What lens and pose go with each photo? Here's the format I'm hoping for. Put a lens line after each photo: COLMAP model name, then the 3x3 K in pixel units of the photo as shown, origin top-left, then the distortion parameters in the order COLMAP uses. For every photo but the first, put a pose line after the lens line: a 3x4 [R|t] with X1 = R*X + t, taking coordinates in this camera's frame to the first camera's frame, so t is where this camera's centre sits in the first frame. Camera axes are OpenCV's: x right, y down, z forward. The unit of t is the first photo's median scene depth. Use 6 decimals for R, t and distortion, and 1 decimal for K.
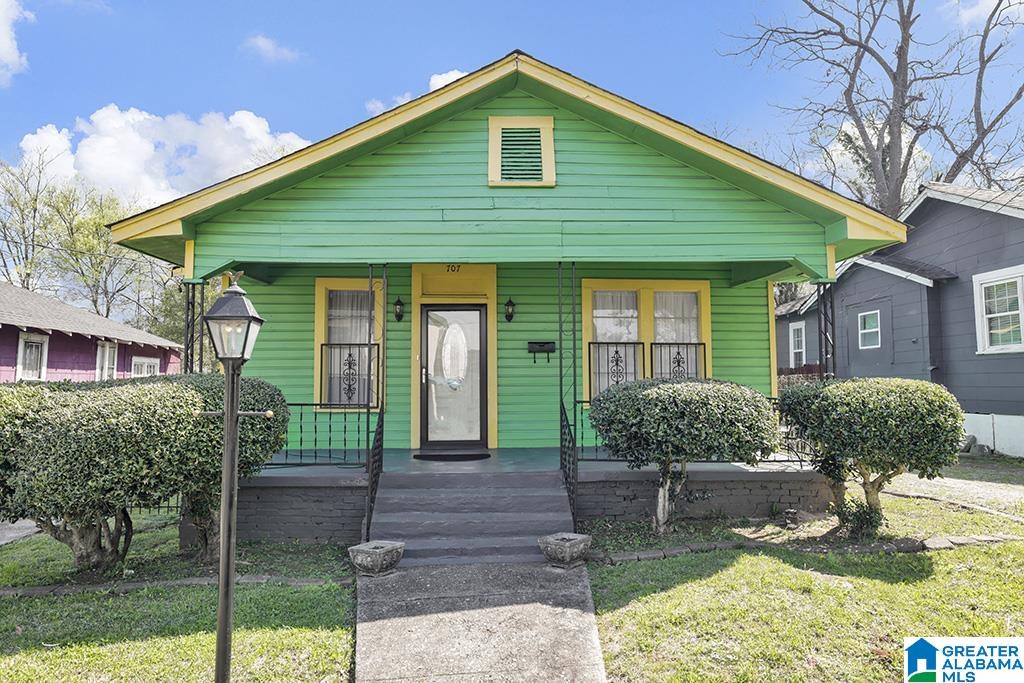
lens RADIAL K [[715.4, 0, 509.7], [0, 715.4, 336.1], [0, 0, 1]] dist [0.006140, 0.001047]
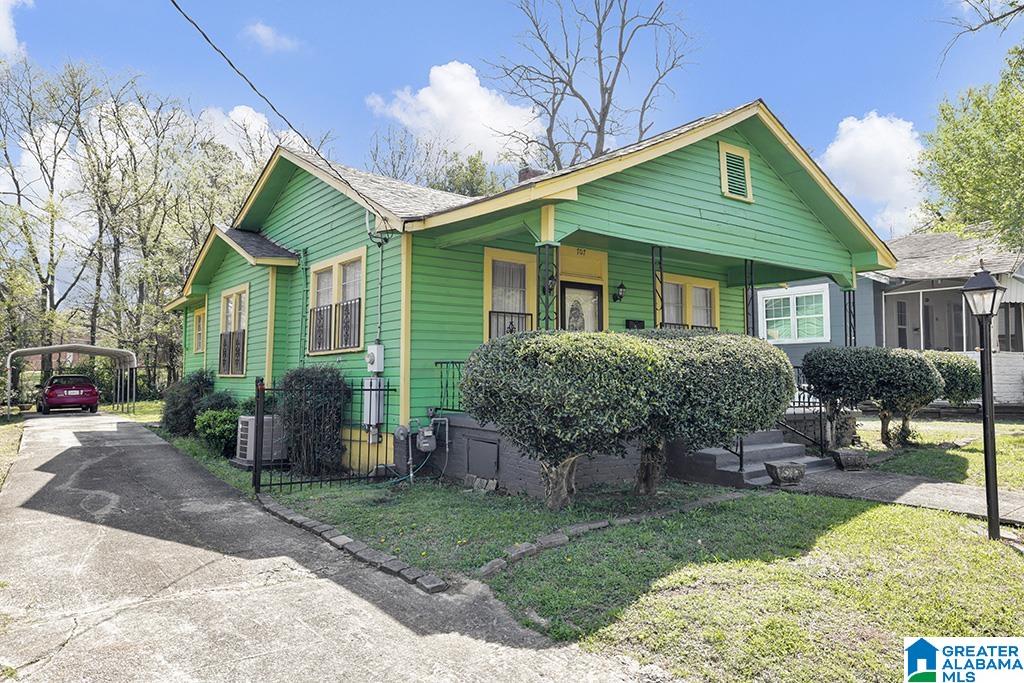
lens RADIAL K [[715.4, 0, 507.1], [0, 715.4, 339.6], [0, 0, 1]] dist [0.006140, 0.001047]
pose [[0.814678, 0.035656, 0.578816, -0.840846], [-0.041652, 0.999128, -0.002923, 0.054343], [-0.578415, -0.021727, 0.815453, 0.127898]]
